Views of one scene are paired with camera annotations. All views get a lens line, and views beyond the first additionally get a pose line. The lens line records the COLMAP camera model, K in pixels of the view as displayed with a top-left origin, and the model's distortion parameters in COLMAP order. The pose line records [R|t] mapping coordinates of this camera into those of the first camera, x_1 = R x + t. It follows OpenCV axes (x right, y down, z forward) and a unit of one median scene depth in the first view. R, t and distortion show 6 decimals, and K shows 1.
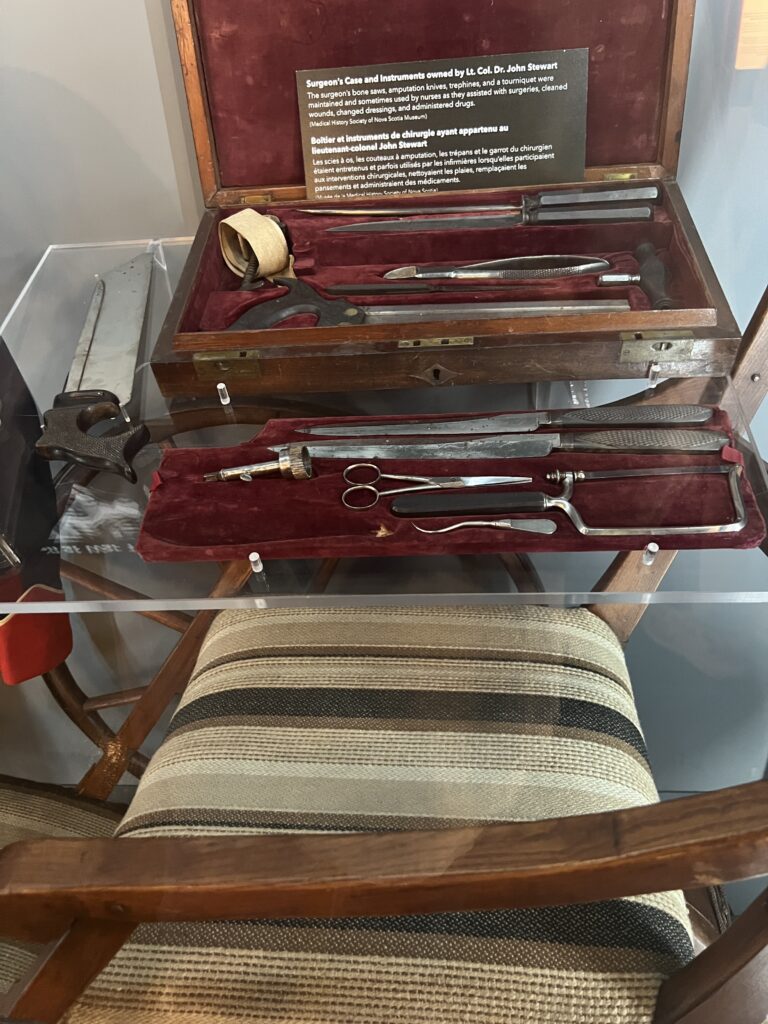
lens RADIAL K [[762.8, 0, 383.2], [0, 762.8, 508.5], [0, 0, 1]] dist [0.004837, -0.003411]
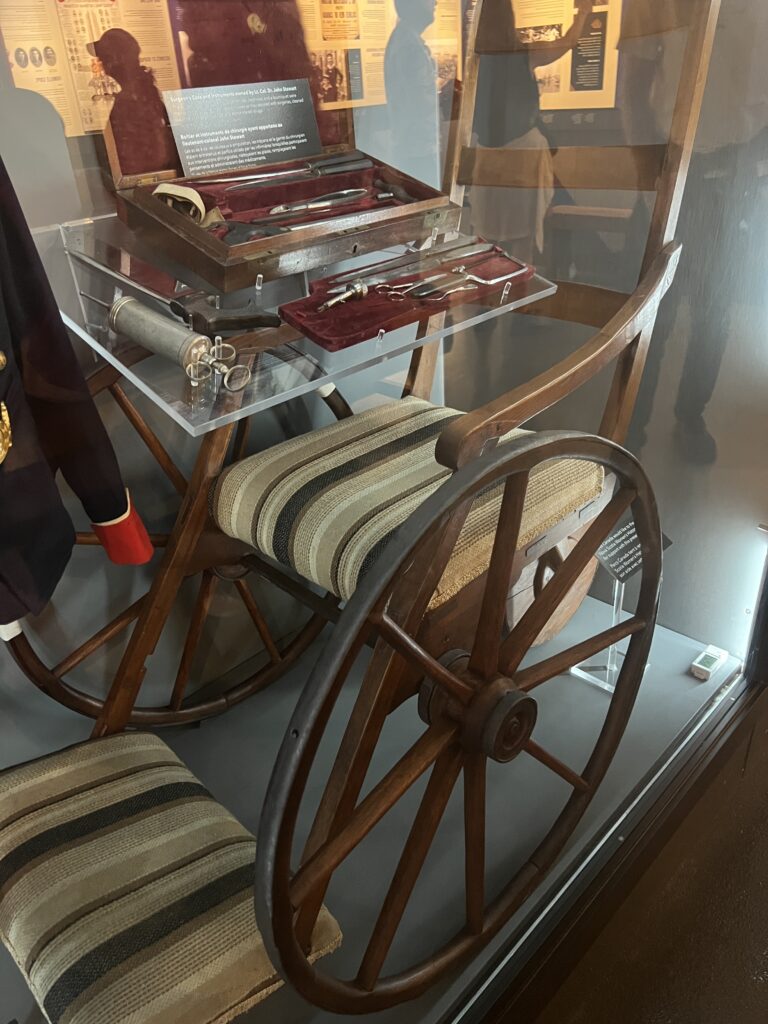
lens RADIAL K [[762.8, 0, 385.2], [0, 762.8, 513.9], [0, 0, 1]] dist [0.004837, -0.003411]
pose [[0.650757, -0.361882, 0.667500, -1.094259], [0.411392, 0.906942, 0.090622, 0.212816], [-0.638179, 0.215632, 0.739074, -0.194579]]
